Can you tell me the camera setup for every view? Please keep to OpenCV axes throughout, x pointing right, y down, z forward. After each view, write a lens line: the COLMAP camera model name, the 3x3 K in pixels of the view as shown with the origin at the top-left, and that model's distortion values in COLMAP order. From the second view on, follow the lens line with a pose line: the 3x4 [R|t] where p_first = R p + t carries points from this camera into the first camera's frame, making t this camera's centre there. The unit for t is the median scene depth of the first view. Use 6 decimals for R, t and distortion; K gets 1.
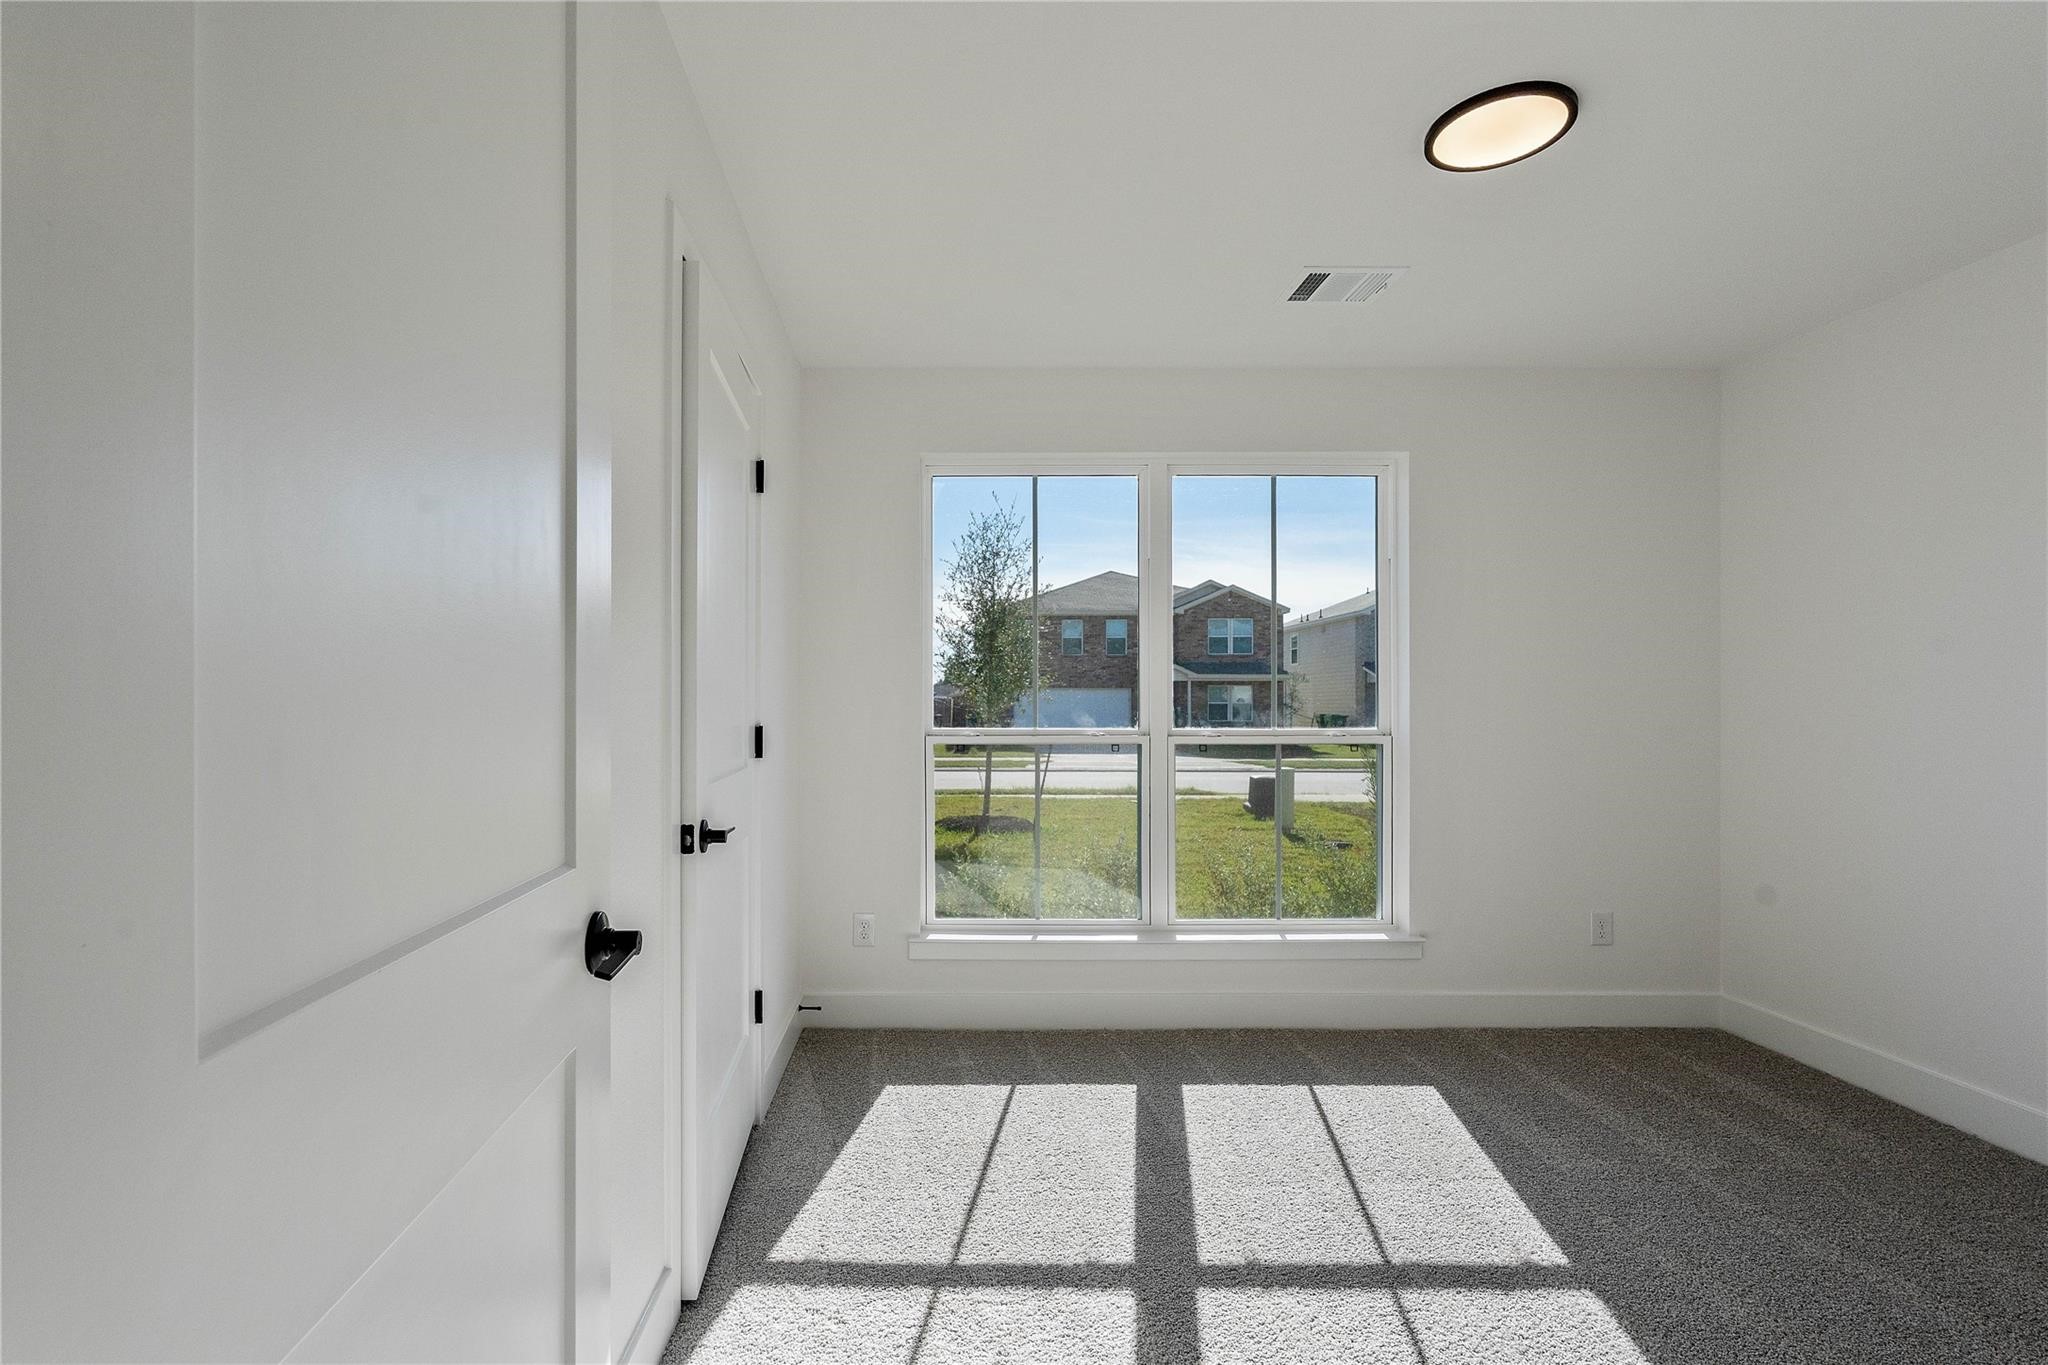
lens RADIAL K [[942.4, 0, 1071.2], [0, 942.4, 677.2], [0, 0, 1]] dist [-0.000336, 0.000641]
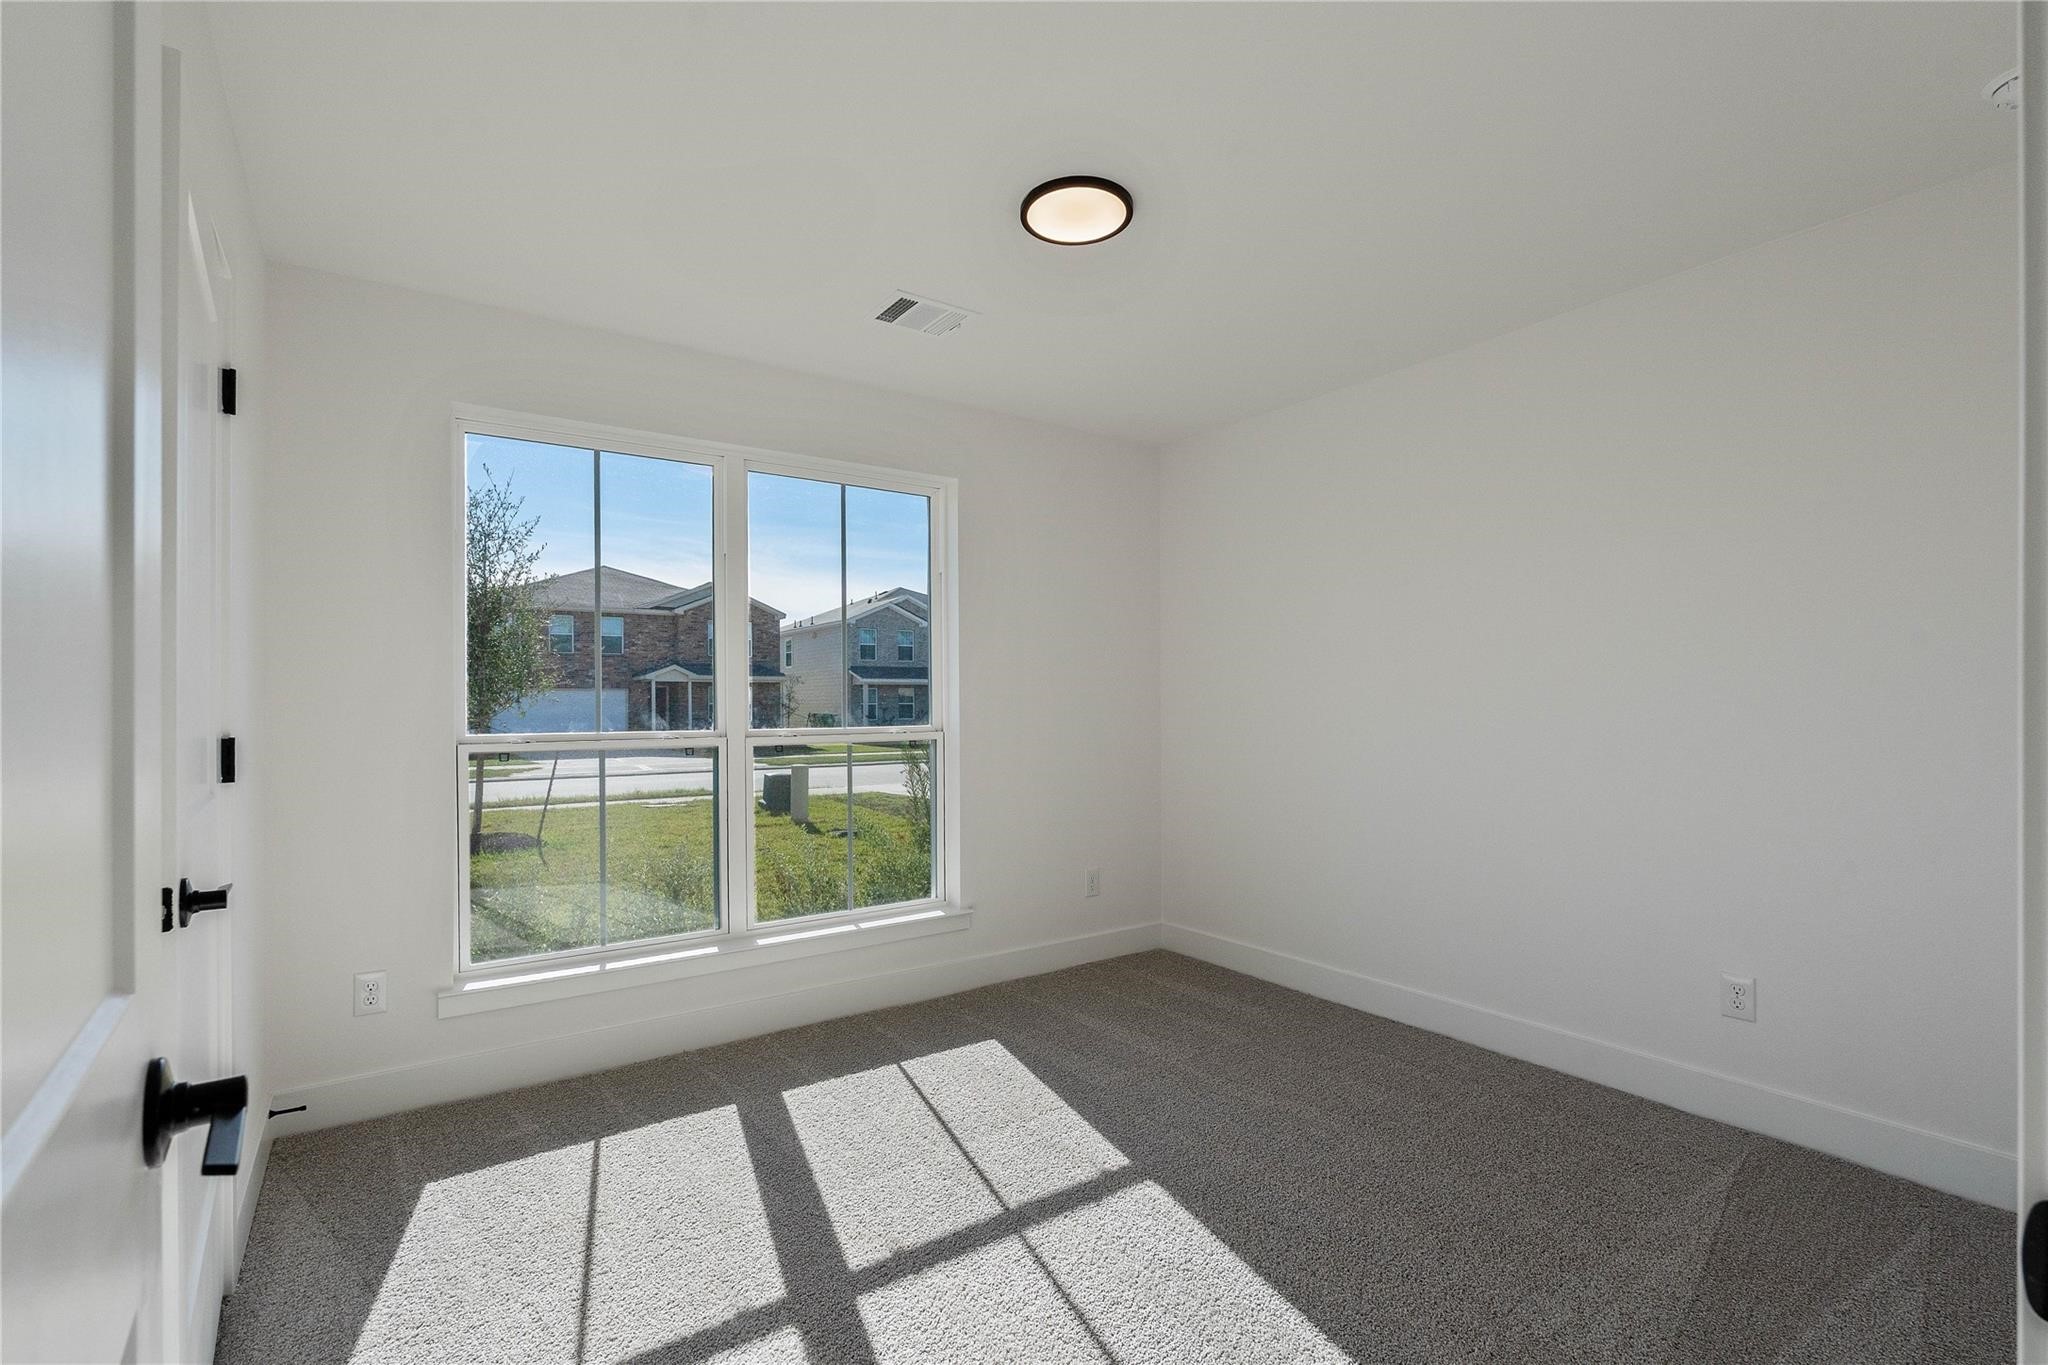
lens RADIAL K [[854.9, 0, 1024.0], [0, 854.9, 682.5], [0, 0, 1]] dist [-0.000993, -0.000093]
pose [[0.850187, 0.007450, 0.526429, -0.134783], [-0.008733, 0.999962, -0.000048, 0.003806], [-0.526409, -0.004557, 0.850219, 0.109054]]
